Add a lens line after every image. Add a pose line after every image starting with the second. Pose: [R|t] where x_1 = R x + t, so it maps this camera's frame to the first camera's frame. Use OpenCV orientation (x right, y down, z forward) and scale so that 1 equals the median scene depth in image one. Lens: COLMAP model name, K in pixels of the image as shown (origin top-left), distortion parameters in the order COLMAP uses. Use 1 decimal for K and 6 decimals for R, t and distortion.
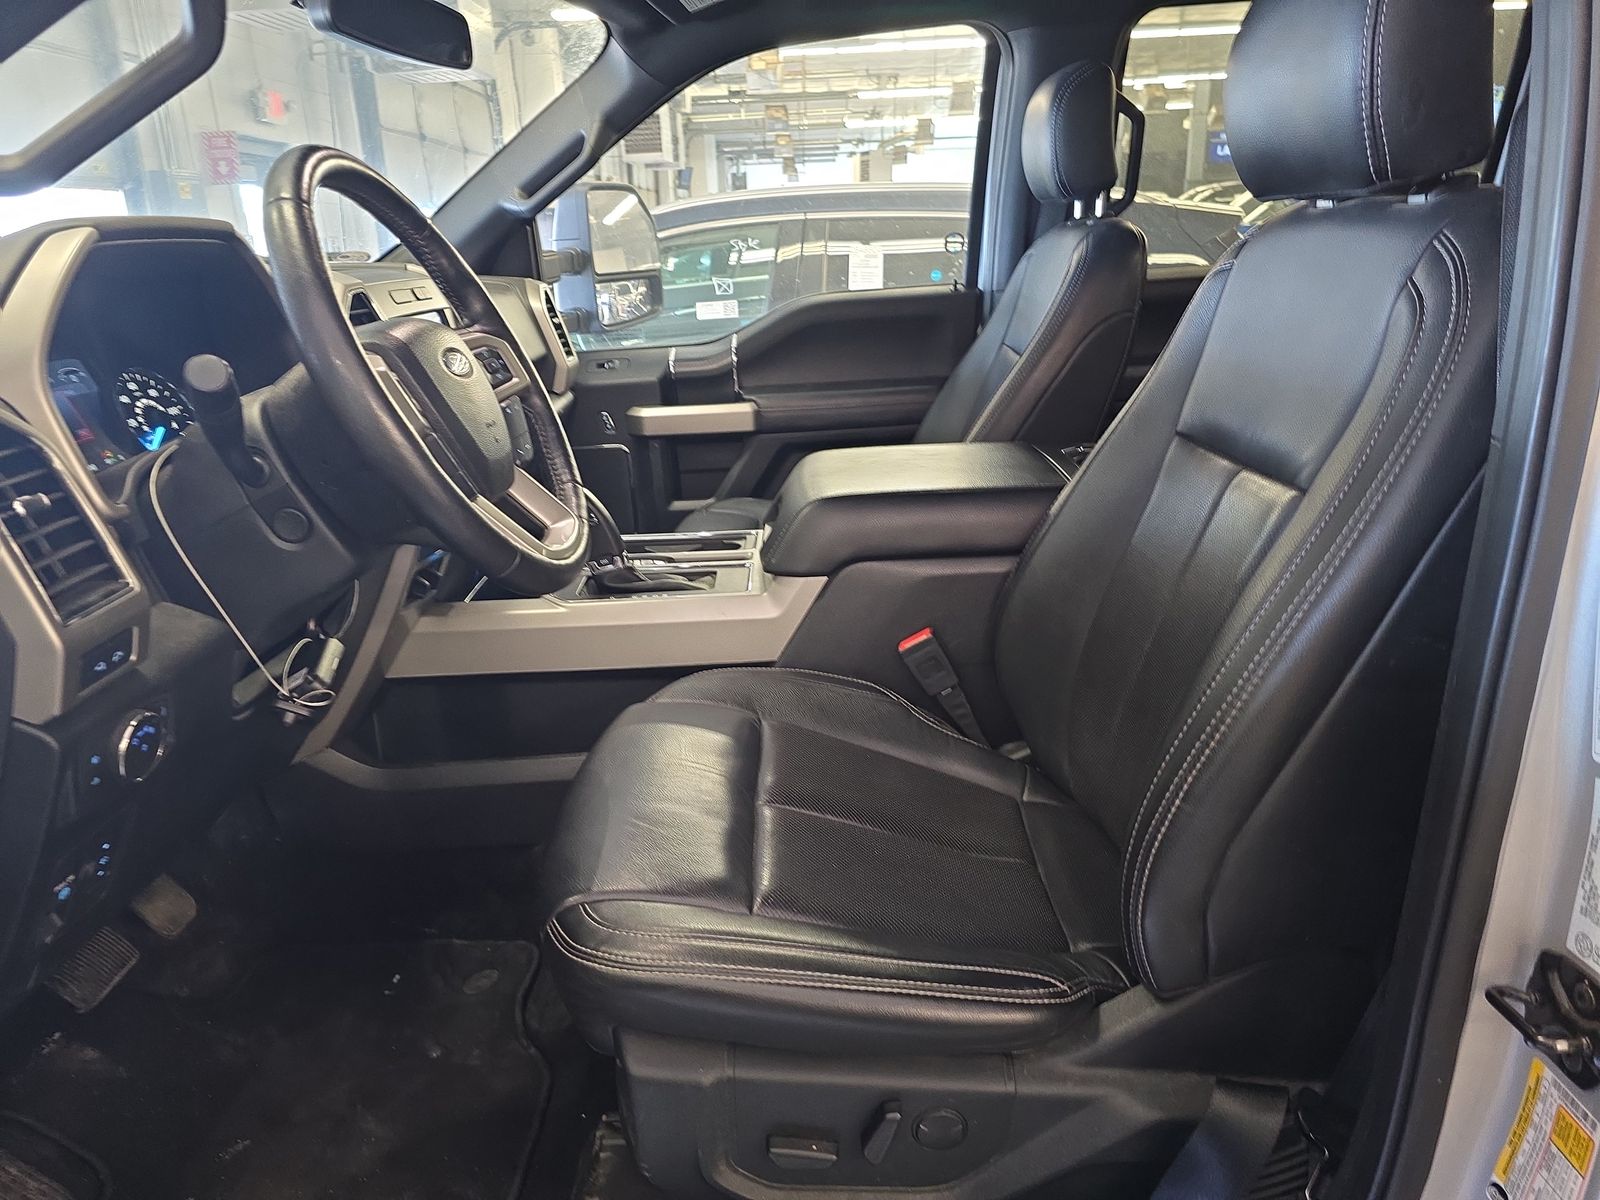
lens RADIAL K [[1017.2, 0, 800.0], [0, 1017.2, 600.0], [0, 0, 1]] dist [0.001126, -0.001107]
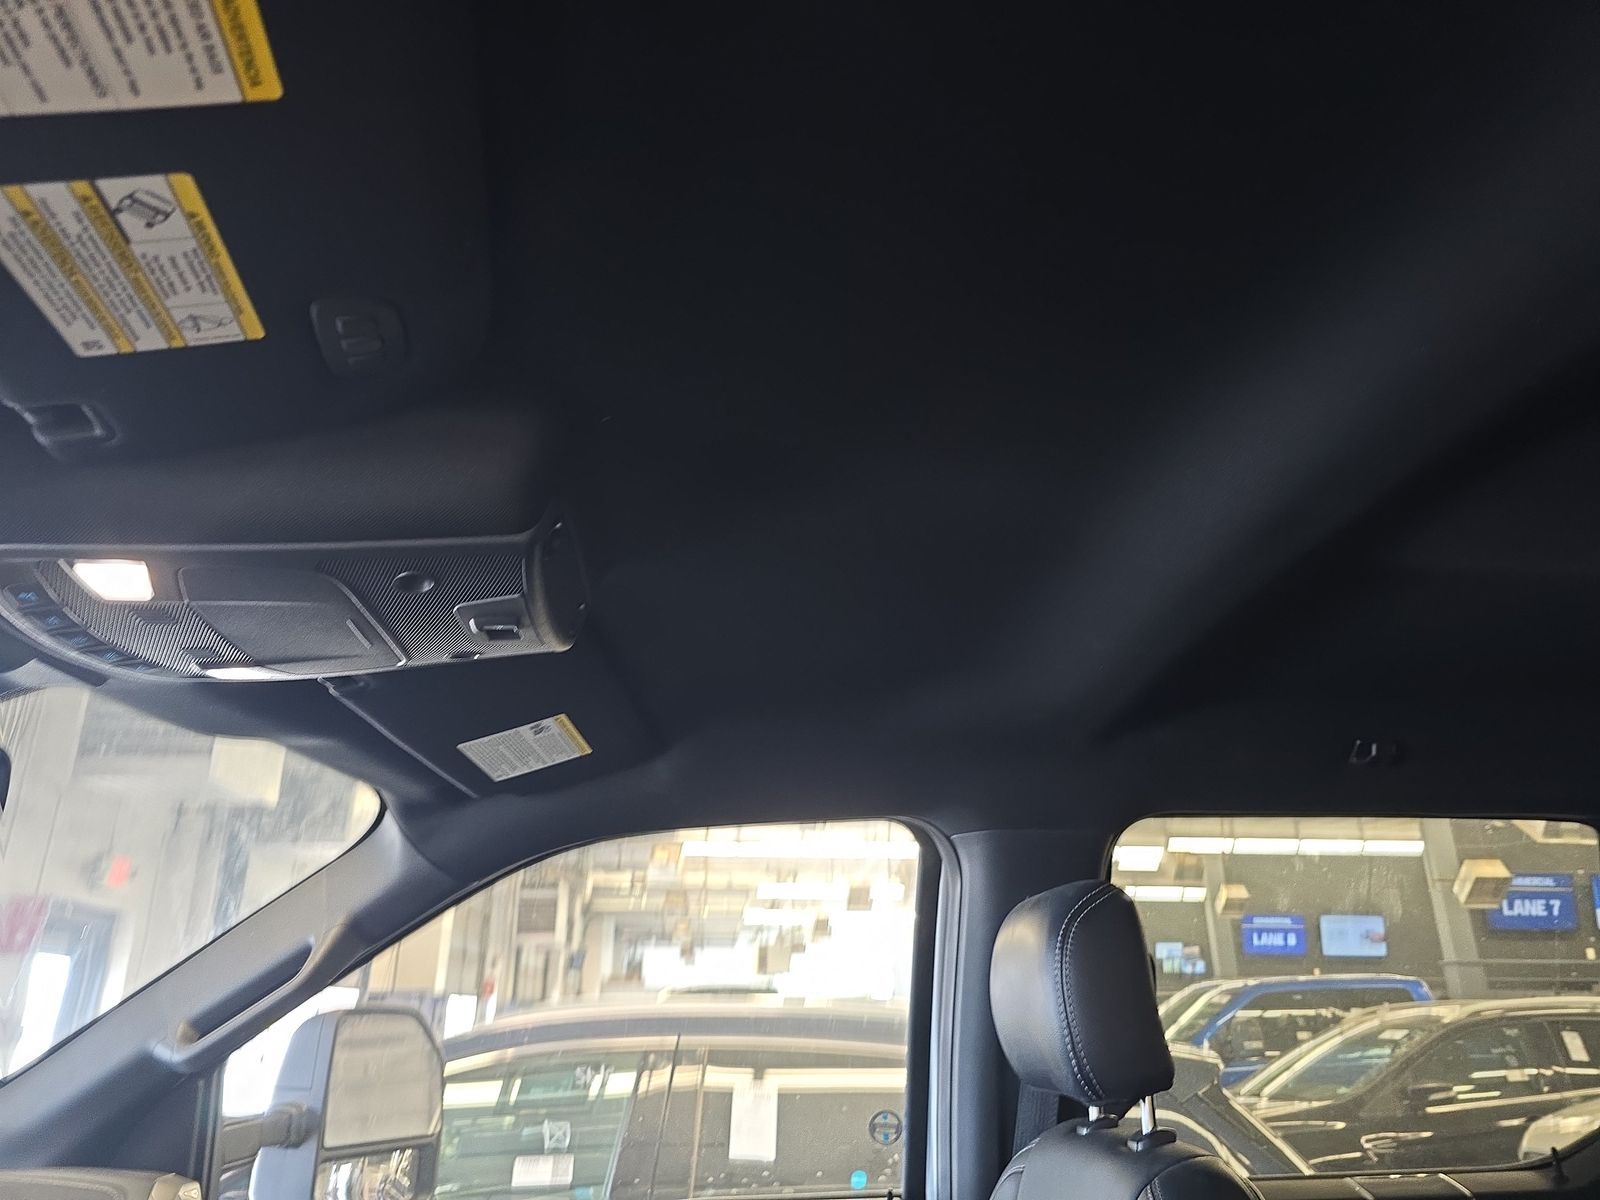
lens RADIAL K [[1038.9, 0, 800.3], [0, 1038.9, 575.4], [0, 0, 1]] dist [0.017265, -0.000569]
pose [[0.994841, 0.072016, 0.071449, 0.022797], [-0.003799, 0.730259, -0.683160, -0.138510], [-0.101374, 0.679364, 0.726766, 0.257511]]
